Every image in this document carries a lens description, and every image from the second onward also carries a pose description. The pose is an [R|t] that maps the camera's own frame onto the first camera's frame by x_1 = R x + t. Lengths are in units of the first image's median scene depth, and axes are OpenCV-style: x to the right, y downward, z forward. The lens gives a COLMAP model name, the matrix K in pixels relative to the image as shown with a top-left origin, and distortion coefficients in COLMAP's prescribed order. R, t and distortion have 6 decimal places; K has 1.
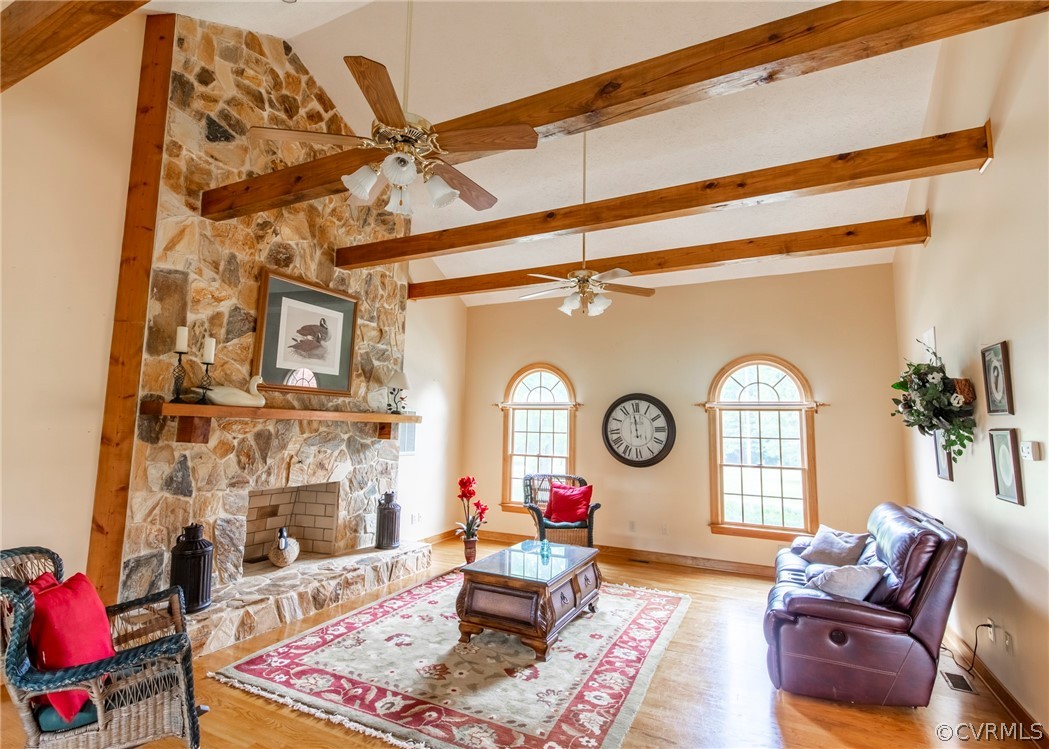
lens RADIAL K [[510.5, 0, 516.1], [0, 510.5, 374.9], [0, 0, 1]] dist [0.008737, -0.001709]
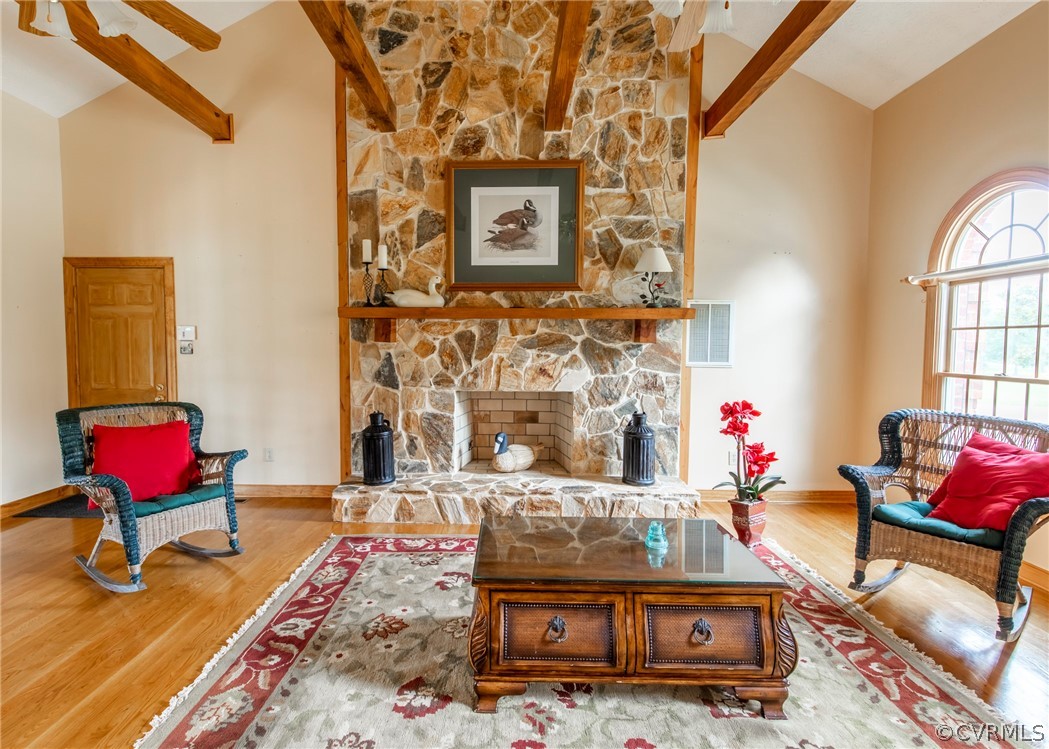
lens RADIAL K [[510.5, 0, 500.9], [0, 510.5, 374.9], [0, 0, 1]] dist [0.008737, -0.001709]
pose [[0.432230, 0.031594, -0.901210, 0.479015], [0.098273, 0.991784, 0.081902, 0.132266], [0.896393, -0.123965, 0.425573, 0.713565]]
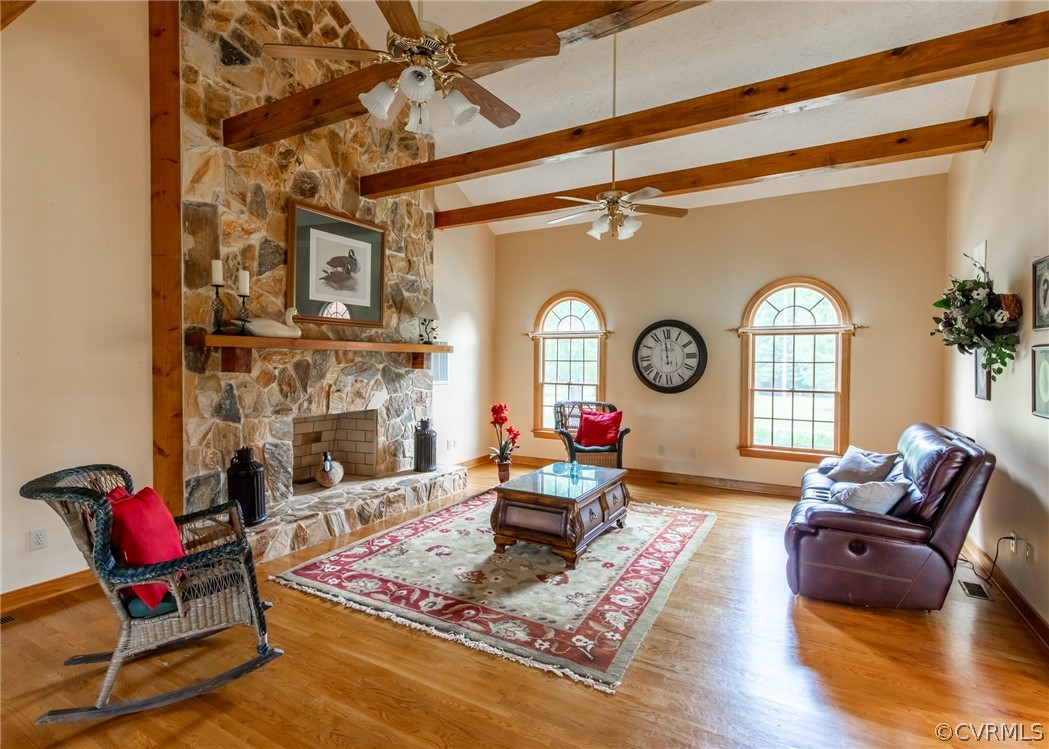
lens RADIAL K [[510.5, 0, 523.2], [0, 510.5, 372.8], [0, 0, 1]] dist [0.008737, -0.001709]
pose [[0.998631, -0.014020, -0.050394, 0.007756], [0.020318, 0.991728, 0.126736, 0.011638], [0.048200, -0.127586, 0.990656, -0.011172]]
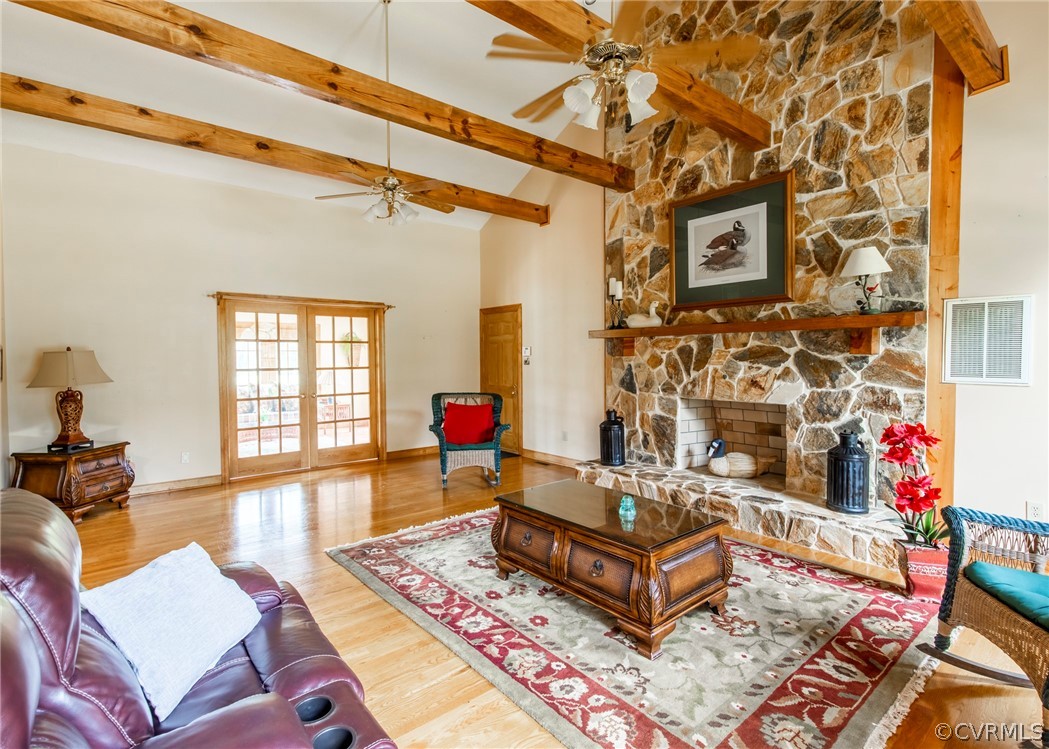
lens RADIAL K [[510.5, 0, 506.8], [0, 510.5, 371.5], [0, 0, 1]] dist [0.008737, -0.001709]
pose [[-0.407757, 0.010494, -0.913030, 0.783688], [0.094002, 0.995103, -0.030544, 0.182021], [0.908239, -0.098282, -0.406747, 1.234638]]
